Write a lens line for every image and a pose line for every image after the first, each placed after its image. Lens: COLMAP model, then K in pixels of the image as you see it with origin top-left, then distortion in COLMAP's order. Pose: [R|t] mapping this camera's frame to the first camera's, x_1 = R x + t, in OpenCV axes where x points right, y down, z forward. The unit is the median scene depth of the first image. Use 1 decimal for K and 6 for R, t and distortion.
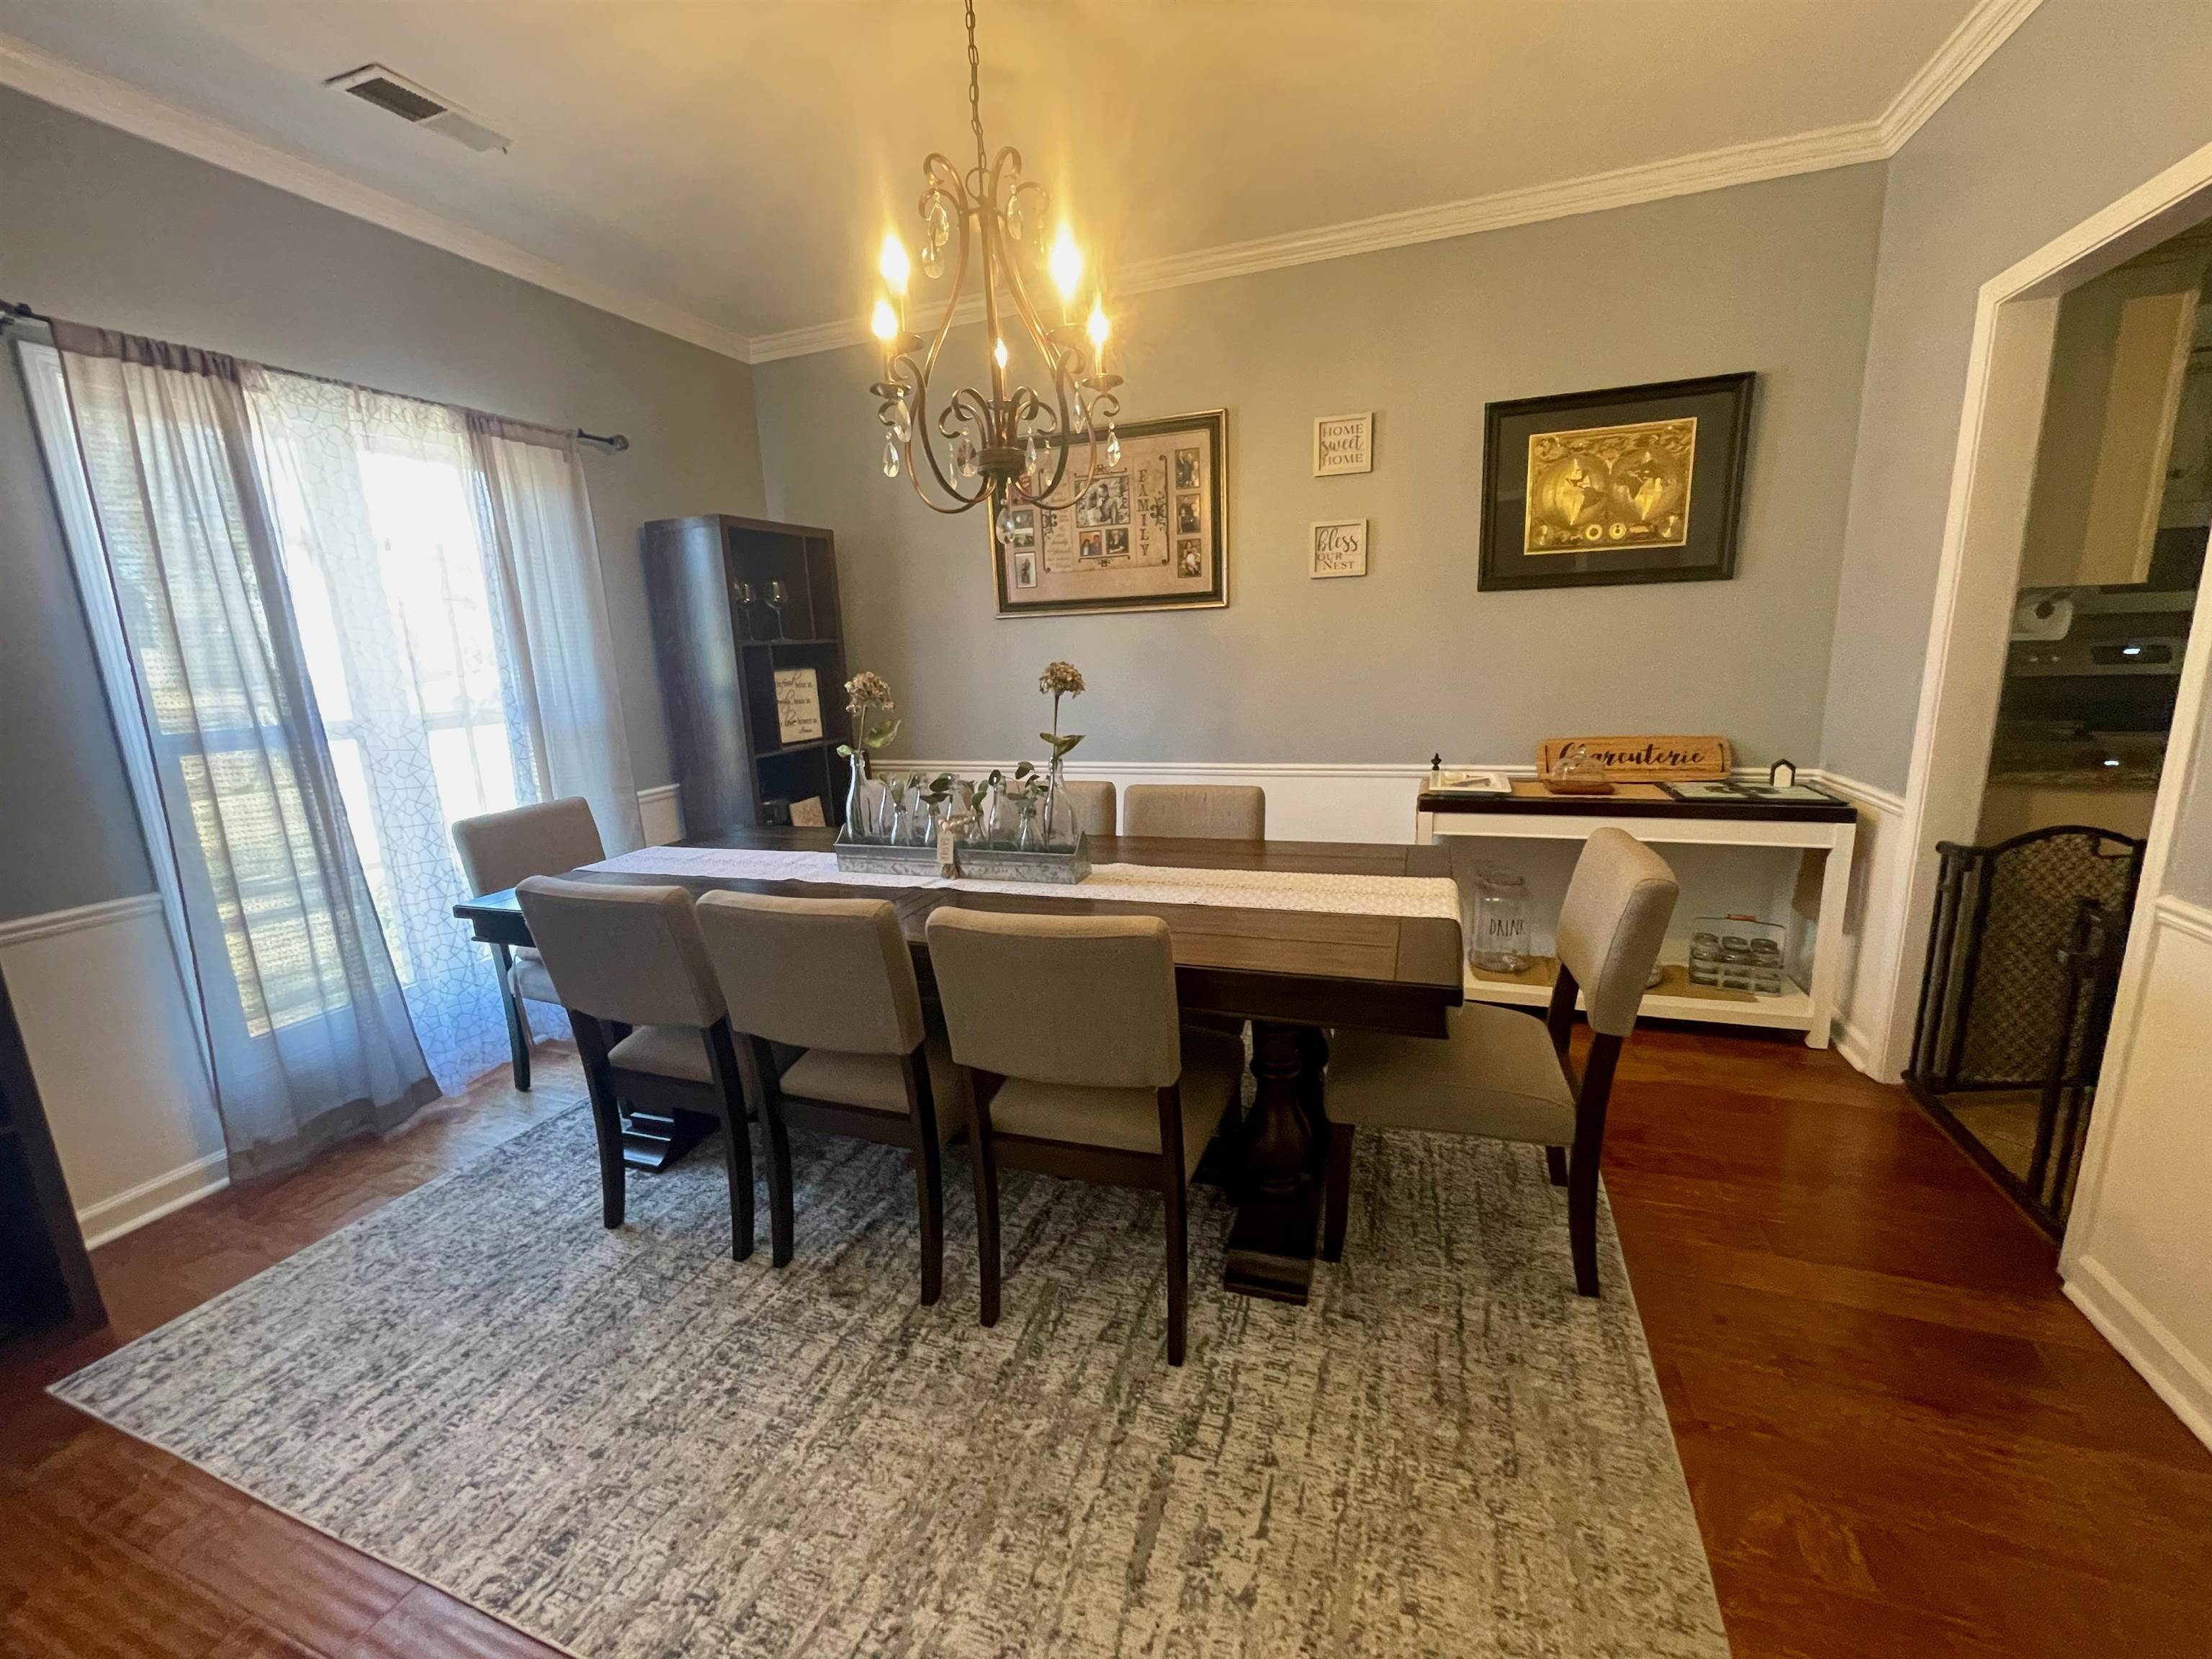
lens RADIAL K [[899.3, 0, 1100.9], [0, 899.3, 821.5], [0, 0, 1]] dist [0.000420, 0.000388]
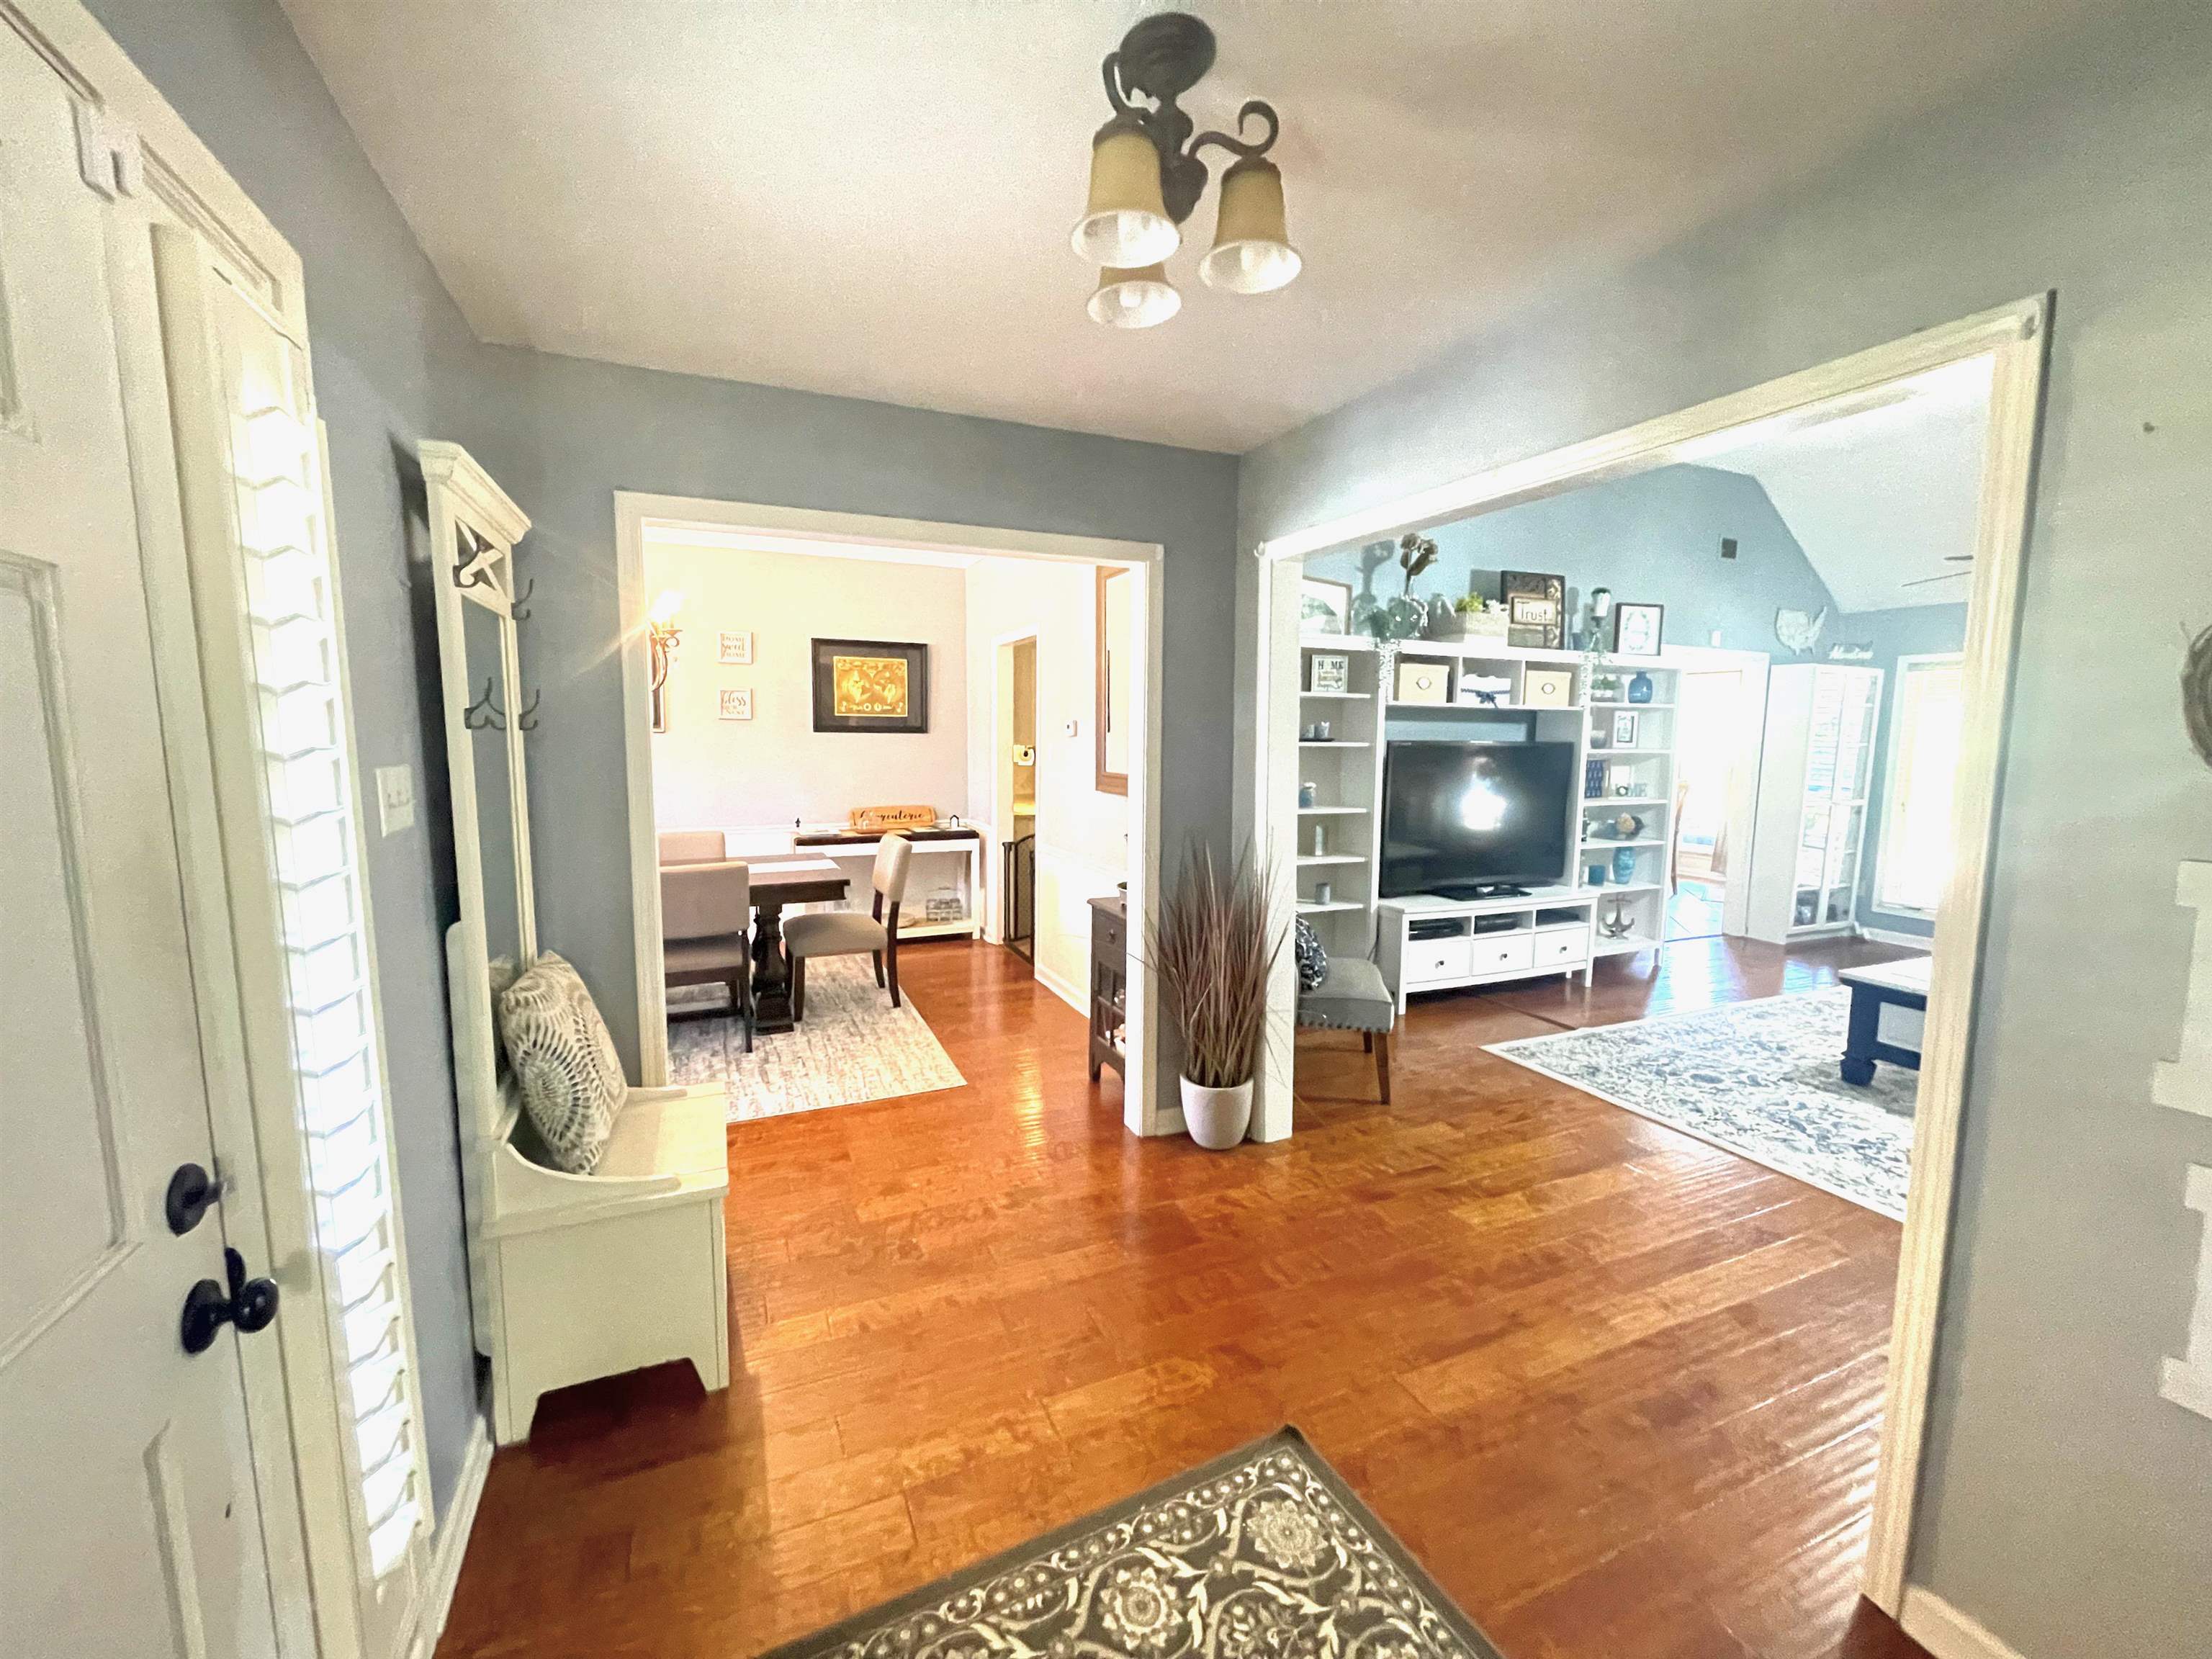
lens RADIAL K [[899.3, 0, 1107.7], [0, 899.3, 827.6], [0, 0, 1]] dist [0.000420, 0.000388]
pose [[0.717228, -0.026309, 0.696342, -0.518610], [0.103131, 0.992290, -0.068734, 0.155304], [-0.689165, 0.121112, 0.714411, -0.849704]]
